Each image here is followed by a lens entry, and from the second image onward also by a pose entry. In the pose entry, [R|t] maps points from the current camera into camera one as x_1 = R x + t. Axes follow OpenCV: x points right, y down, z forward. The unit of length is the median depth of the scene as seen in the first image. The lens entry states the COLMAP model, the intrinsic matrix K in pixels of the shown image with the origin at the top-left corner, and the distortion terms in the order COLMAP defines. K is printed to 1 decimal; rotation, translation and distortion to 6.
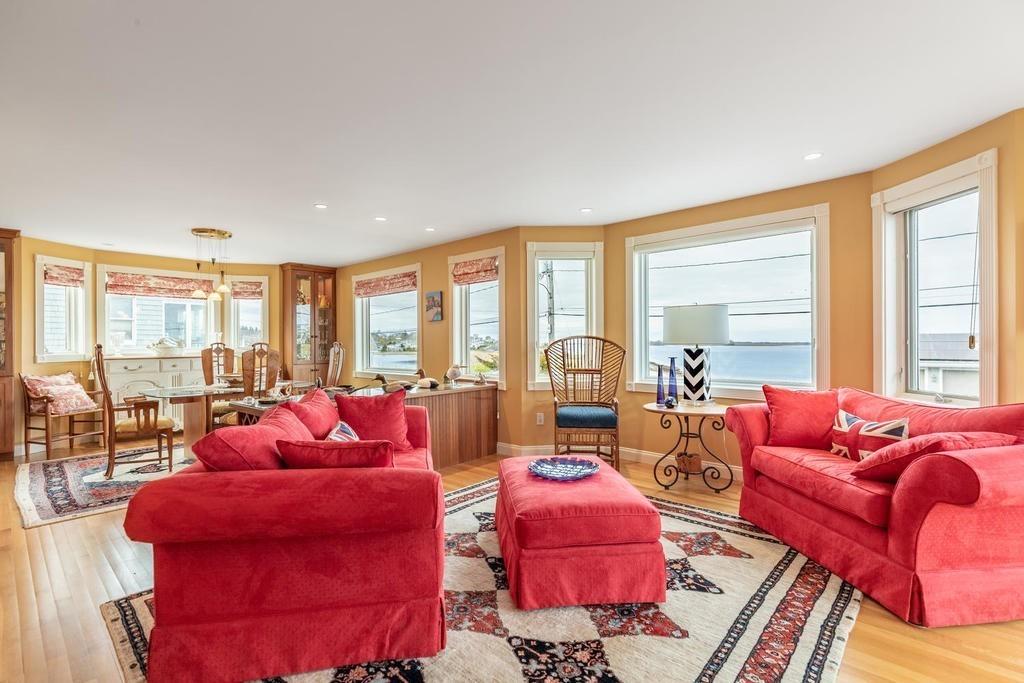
lens RADIAL K [[465.7, 0, 509.6], [0, 465.7, 343.1], [0, 0, 1]] dist [0.002311, -0.000849]
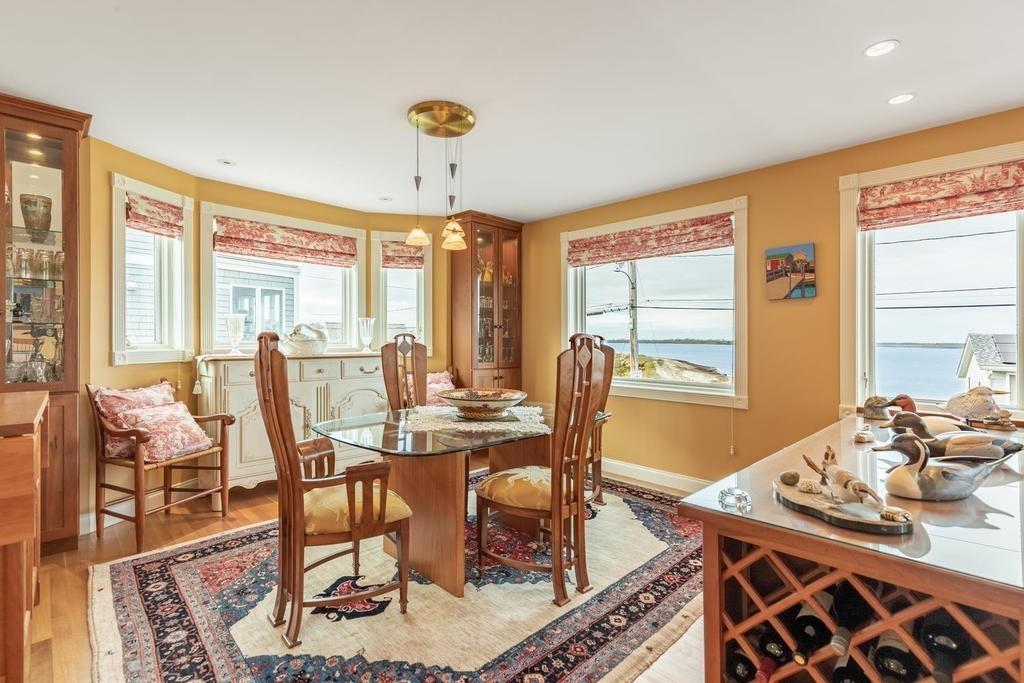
lens RADIAL K [[472.2, 0, 498.4], [0, 472.2, 344.8], [0, 0, 1]] dist [0.002670, -0.001994]
pose [[0.997696, 0.013496, -0.066494, -0.570987], [-0.012704, 0.999843, 0.012325, 0.005466], [0.066650, -0.011452, 0.997711, 0.513610]]
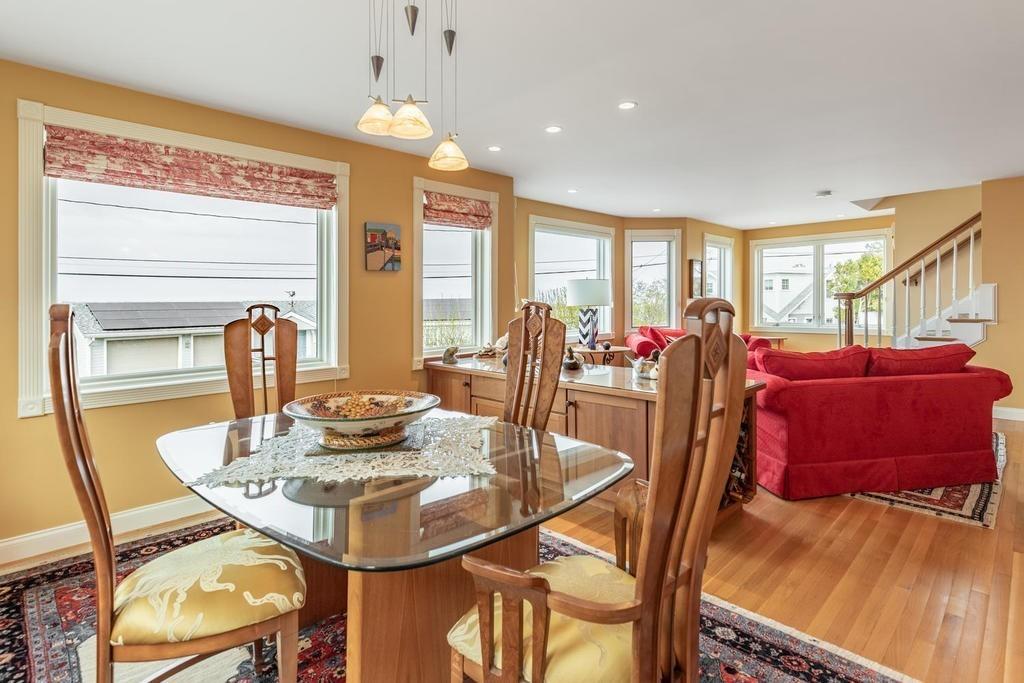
lens RADIAL K [[496.3, 0, 512.7], [0, 496.3, 322.0], [0, 0, 1]] dist [-0.005713, 0.000140]
pose [[0.066341, -0.030209, 0.997340, -0.987211], [0.013332, 0.999479, 0.029387, 0.004238], [-0.997708, 0.011347, 0.066709, 0.962526]]
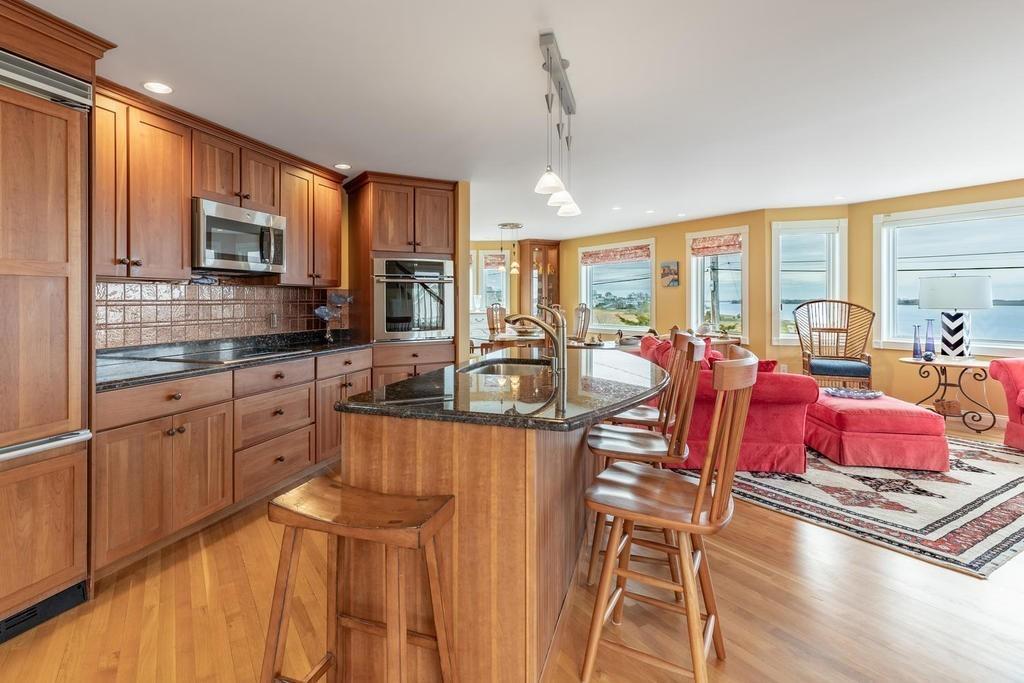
lens RADIAL K [[511.9, 0, 450.2], [0, 511.9, 305.6], [0, 0, 1]] dist [0.004202, -0.003337]
pose [[0.941456, 0.007322, -0.337056, -0.305118], [-0.003582, 0.999925, 0.011715, -0.013307], [0.337116, -0.009822, 0.941412, -0.542833]]
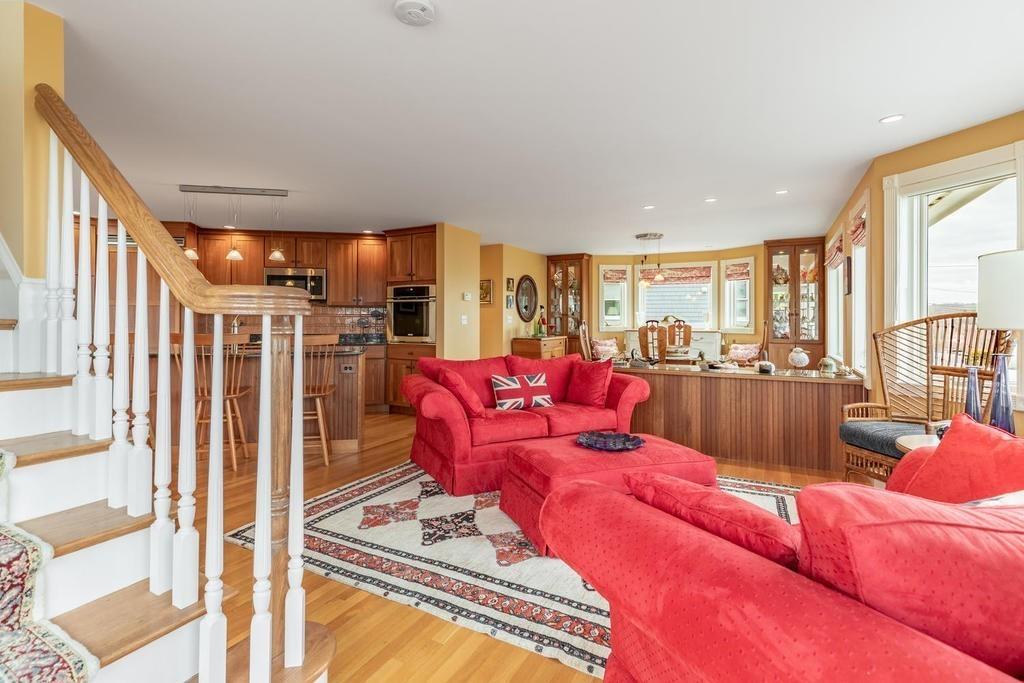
lens RADIAL K [[511.9, 0, 495.7], [0, 511.9, 320.0], [0, 0, 1]] dist [0.004202, -0.003337]
pose [[0.210873, 0.007109, -0.977488, 0.711801], [-0.006208, 0.999963, 0.005933, -0.007260], [0.977494, 0.004817, 0.210909, 0.297951]]
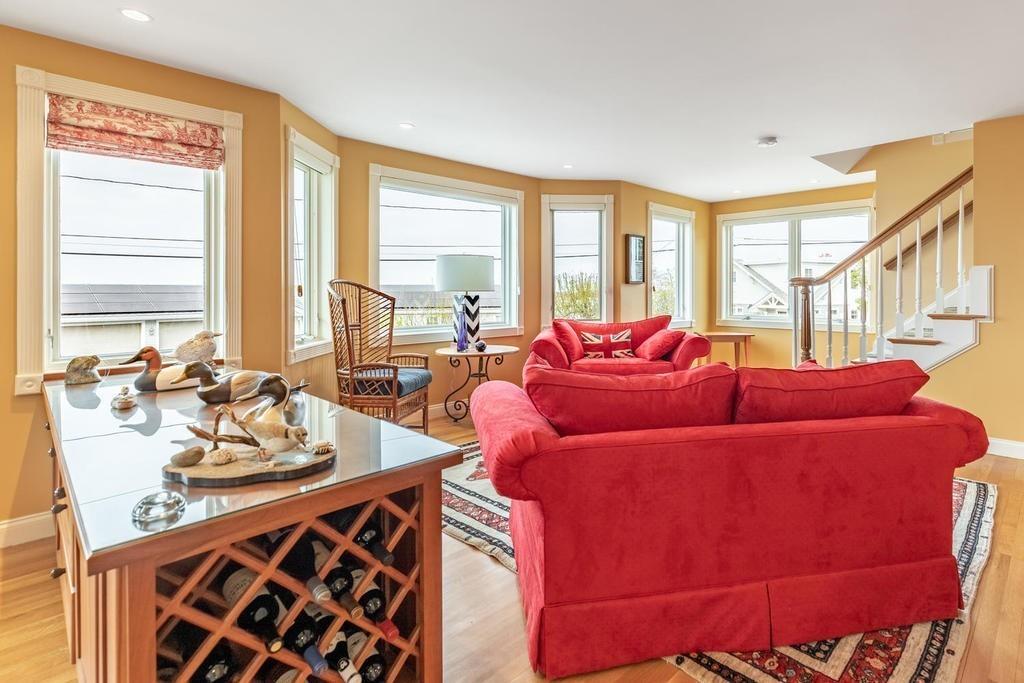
lens RADIAL K [[511.9, 0, 568.5], [0, 511.9, 302.8], [0, 0, 1]] dist [0.004202, -0.003337]
pose [[0.021305, -0.014827, 0.999663, -0.656297], [0.002589, 0.999887, 0.014775, 0.010433], [-0.999770, 0.002273, 0.021341, 0.626889]]
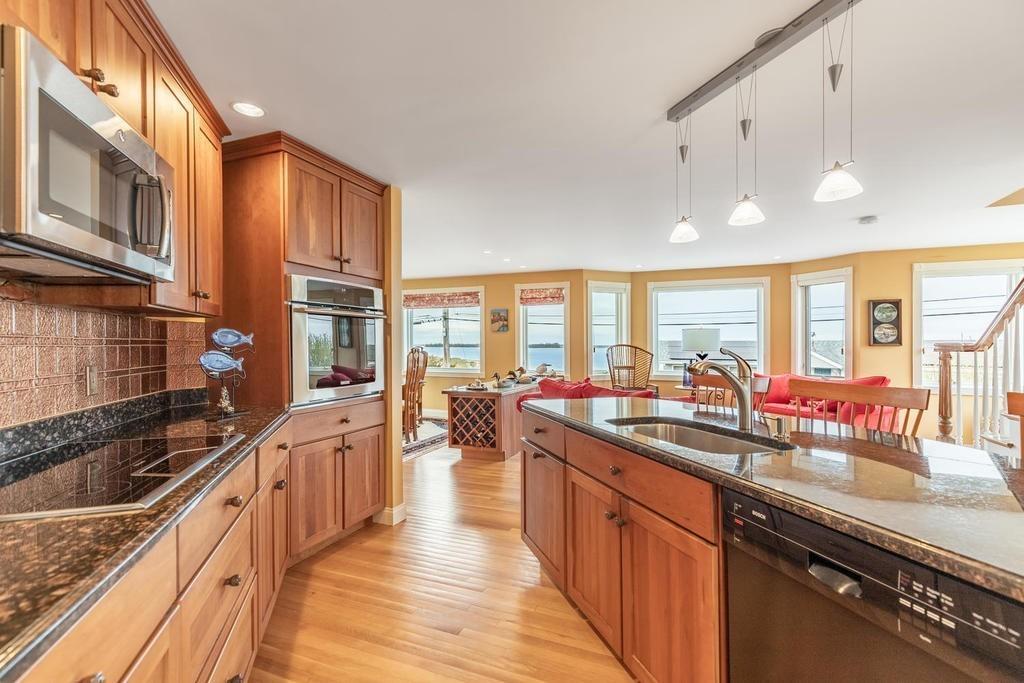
lens RADIAL K [[455.6, 0, 512.2], [0, 455.6, 348.2], [0, 0, 1]] dist [-0.004786, -0.000357]
pose [[0.939810, 0.007922, 0.341606, -0.697125], [-0.010633, 0.999925, 0.006065, -0.008732], [-0.341532, -0.009332, 0.939824, -0.284977]]
